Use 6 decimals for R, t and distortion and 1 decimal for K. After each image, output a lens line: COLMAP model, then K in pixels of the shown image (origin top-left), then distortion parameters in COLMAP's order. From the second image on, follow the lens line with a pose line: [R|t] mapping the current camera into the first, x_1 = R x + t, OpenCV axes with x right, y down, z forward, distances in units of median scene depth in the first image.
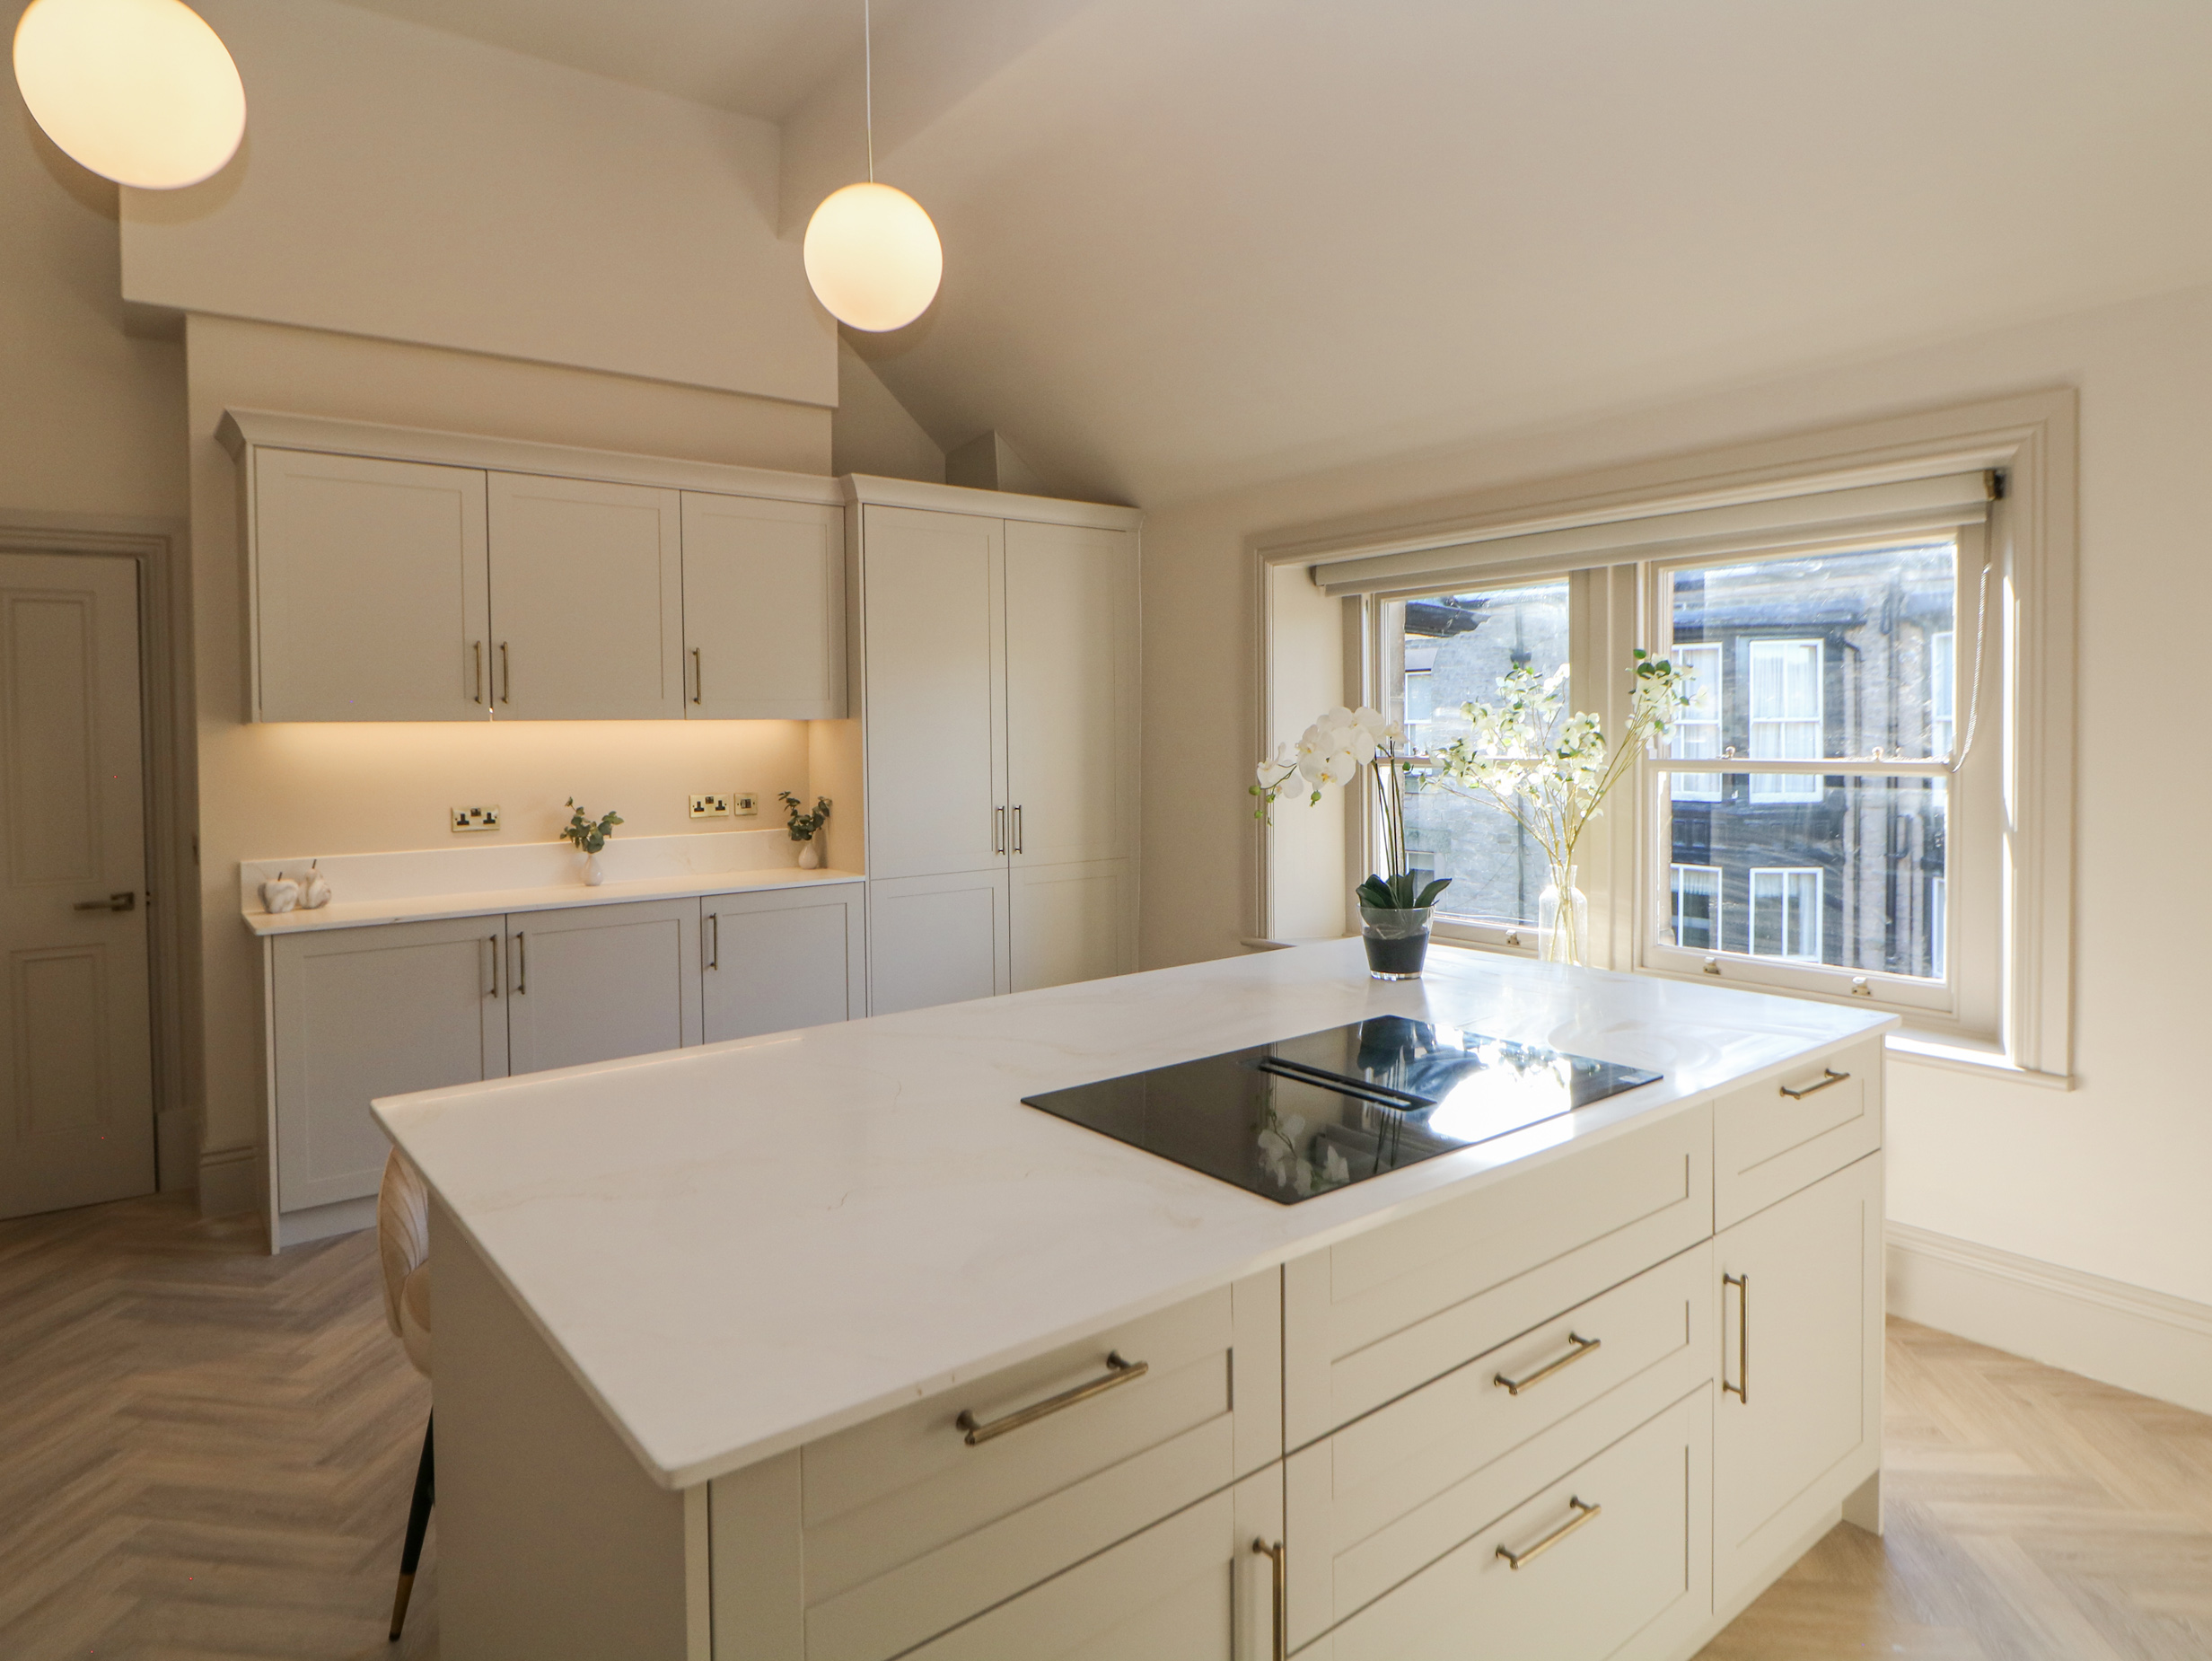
lens RADIAL K [[1243.6, 0, 1106.3], [0, 1243.6, 764.0], [0, 0, 1]] dist [-0.002413, -0.002077]
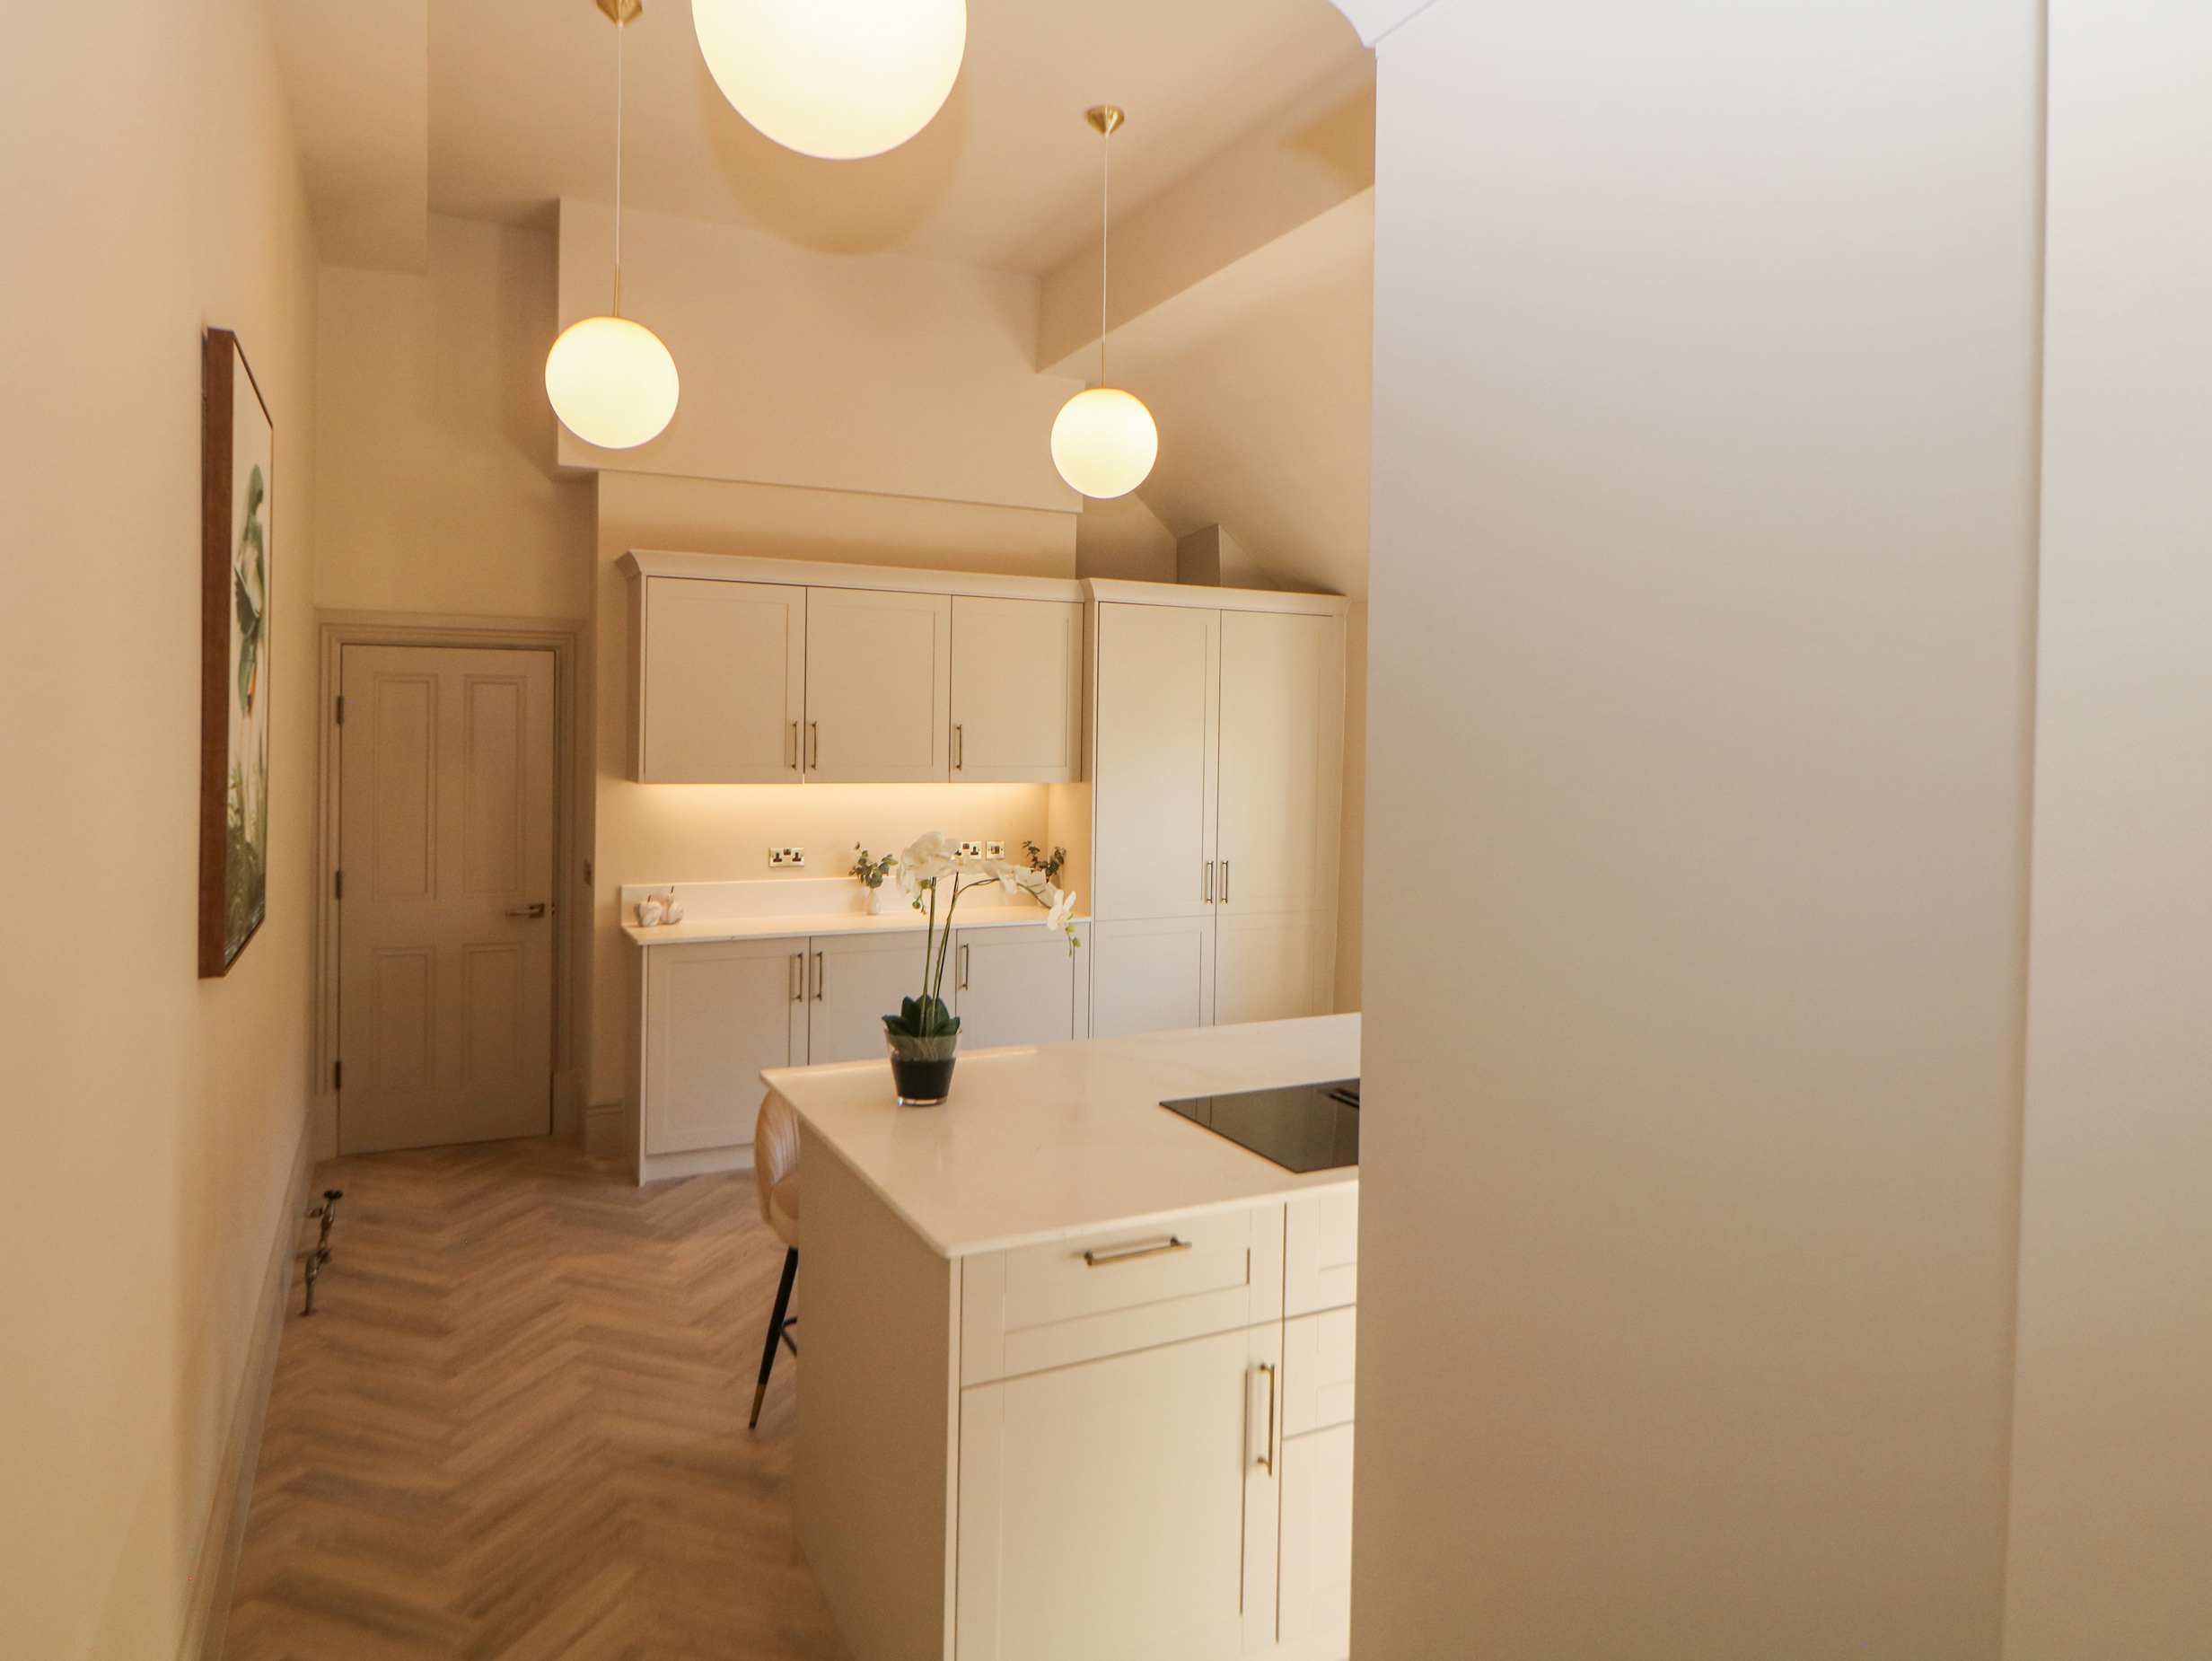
lens RADIAL K [[1340.9, 0, 1107.6], [0, 1340.9, 756.5], [0, 0, 1]] dist [-0.001453, -0.001691]
pose [[0.979105, 0.028456, -0.201353, 0.087895], [-0.030500, 0.999510, -0.007060, -0.064988], [0.201053, 0.013054, 0.979493, -0.292373]]
